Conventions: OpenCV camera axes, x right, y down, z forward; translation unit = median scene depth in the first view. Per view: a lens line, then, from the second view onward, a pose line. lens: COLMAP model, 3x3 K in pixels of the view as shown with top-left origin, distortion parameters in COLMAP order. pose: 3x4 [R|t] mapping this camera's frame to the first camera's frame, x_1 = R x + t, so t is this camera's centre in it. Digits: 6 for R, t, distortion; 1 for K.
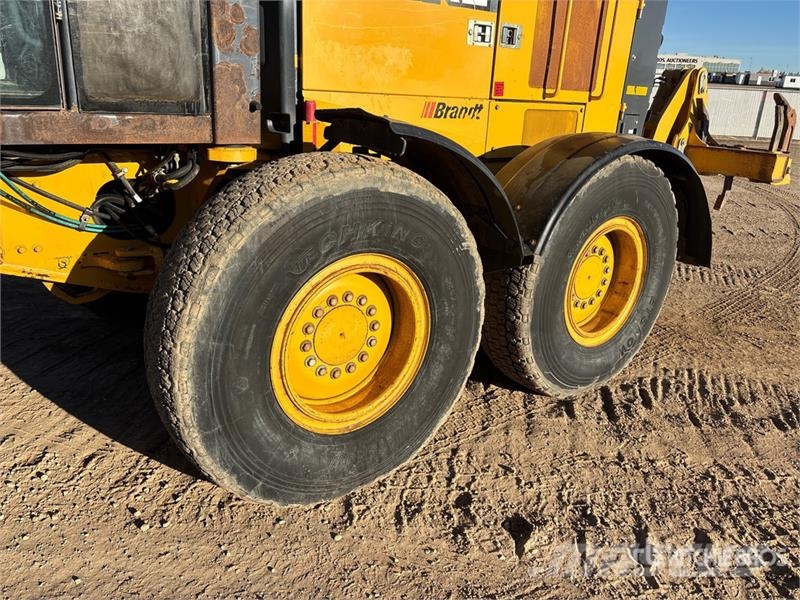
lens RADIAL K [[599.9, 0, 402.0], [0, 599.9, 300.2], [0, 0, 1]] dist [0.020880, -0.005160]
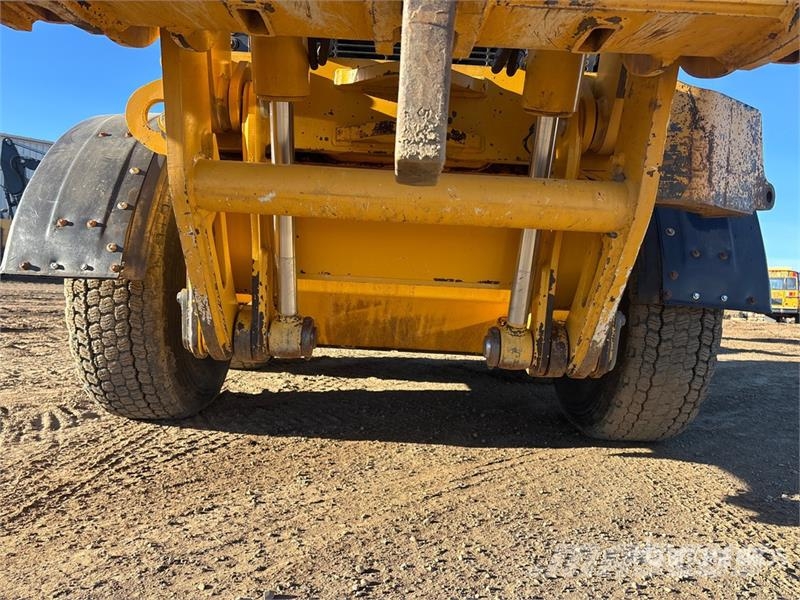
lens RADIAL K [[599.9, 0, 402.0], [0, 599.9, 300.2], [0, 0, 1]] dist [0.020880, -0.005160]
pose [[-0.594019, -0.079272, -0.800536, 1.065523], [-0.345022, 0.924065, 0.164511, -0.364084], [0.726706, 0.373926, -0.576262, 2.324431]]
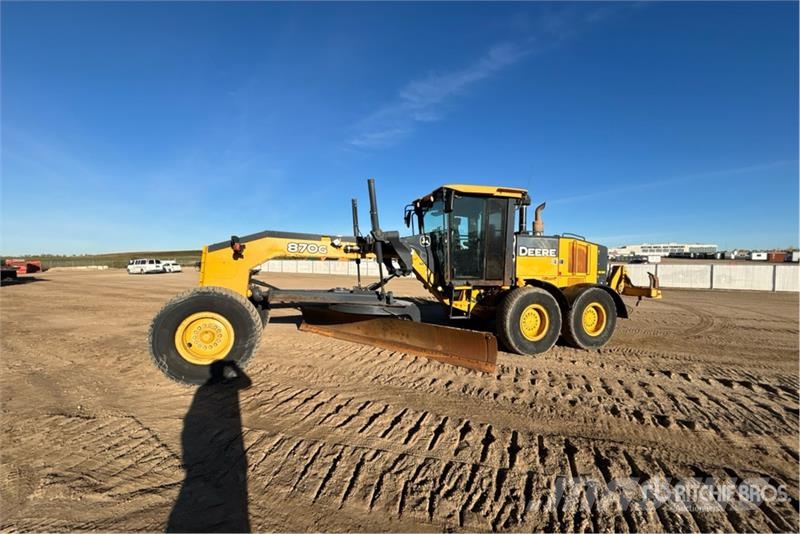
lens RADIAL K [[321.2, 0, 400.0], [0, 321.2, 267.0], [0, 0, 1]] dist [0.000863, 0.000139]
pose [[0.954429, -0.032951, -0.296614, -0.309722], [-0.069177, 0.942391, -0.327284, 0.543348], [0.290310, 0.332888, 0.897165, -1.756256]]
